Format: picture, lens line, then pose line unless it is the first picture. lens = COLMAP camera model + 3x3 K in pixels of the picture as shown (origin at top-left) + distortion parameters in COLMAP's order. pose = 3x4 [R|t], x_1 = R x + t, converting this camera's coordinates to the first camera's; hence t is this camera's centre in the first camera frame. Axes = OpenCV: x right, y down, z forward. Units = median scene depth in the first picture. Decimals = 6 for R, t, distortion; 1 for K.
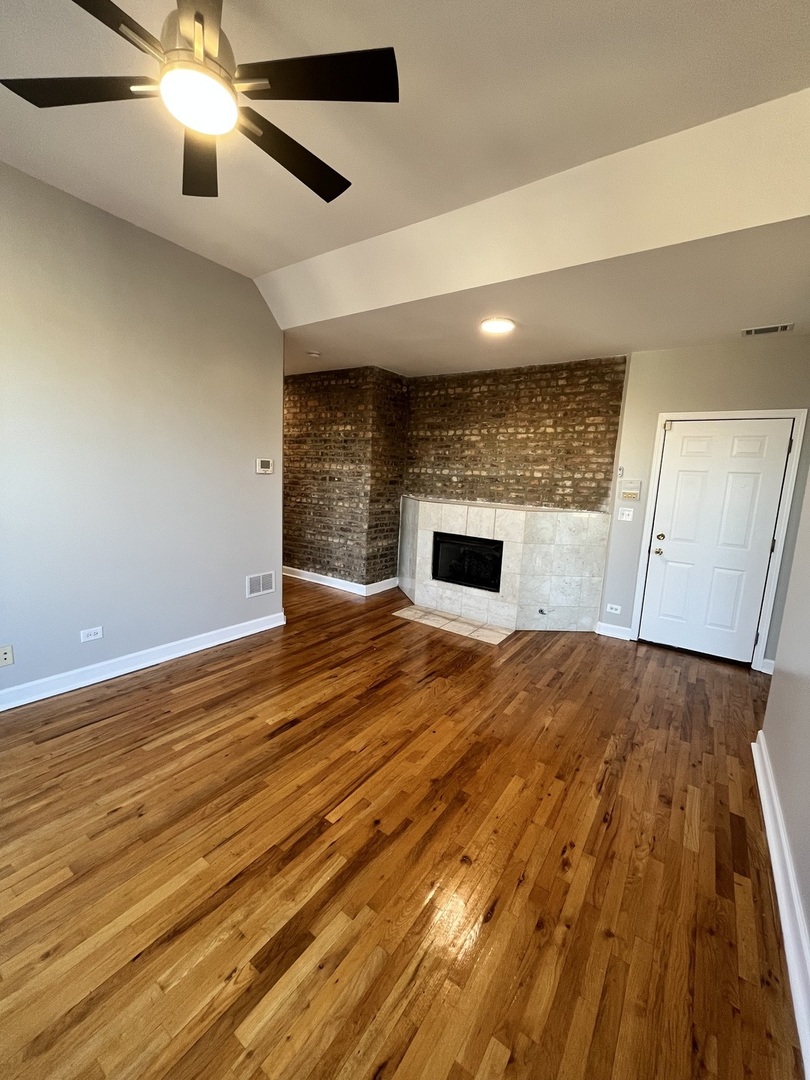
lens RADIAL K [[438.1, 0, 404.0], [0, 438.1, 537.5], [0, 0, 1]] dist [-0.004991, -0.000040]
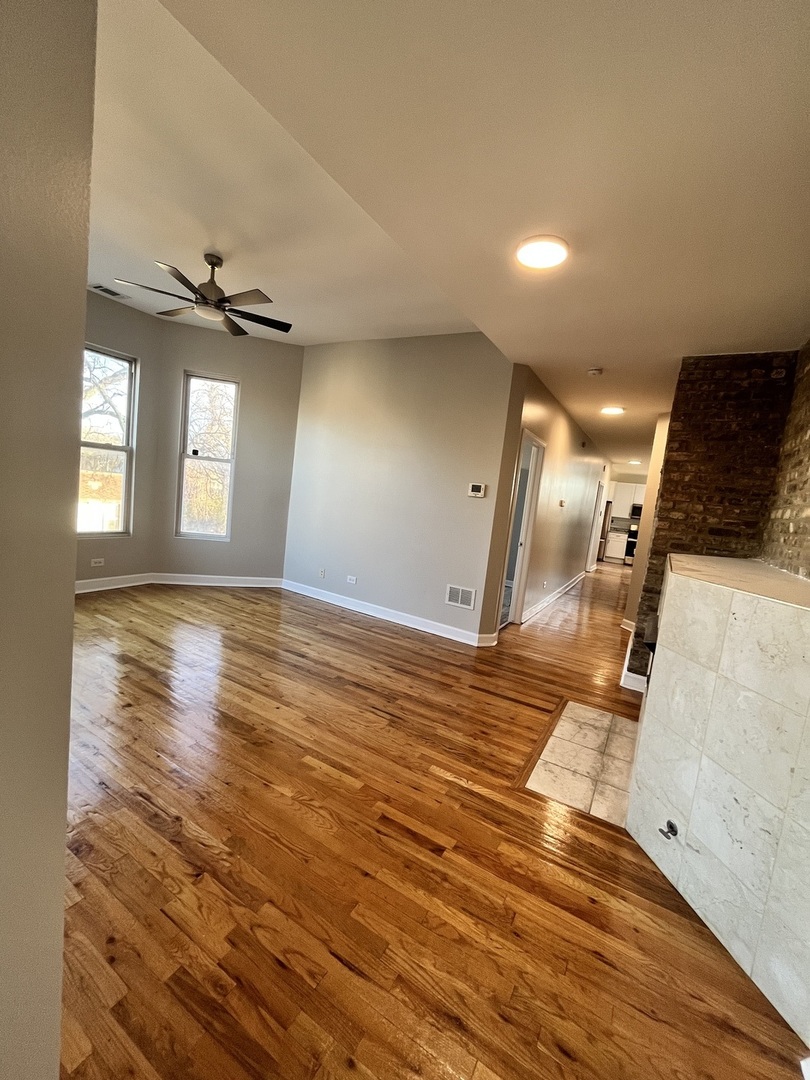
lens RADIAL K [[438.1, 0, 404.0], [0, 438.1, 537.5], [0, 0, 1]] dist [-0.004991, -0.000040]
pose [[0.082769, 0.066697, -0.994334, 0.835949], [-0.250932, 0.967005, 0.043976, -0.056085], [0.964460, 0.245870, 0.096774, 0.819455]]
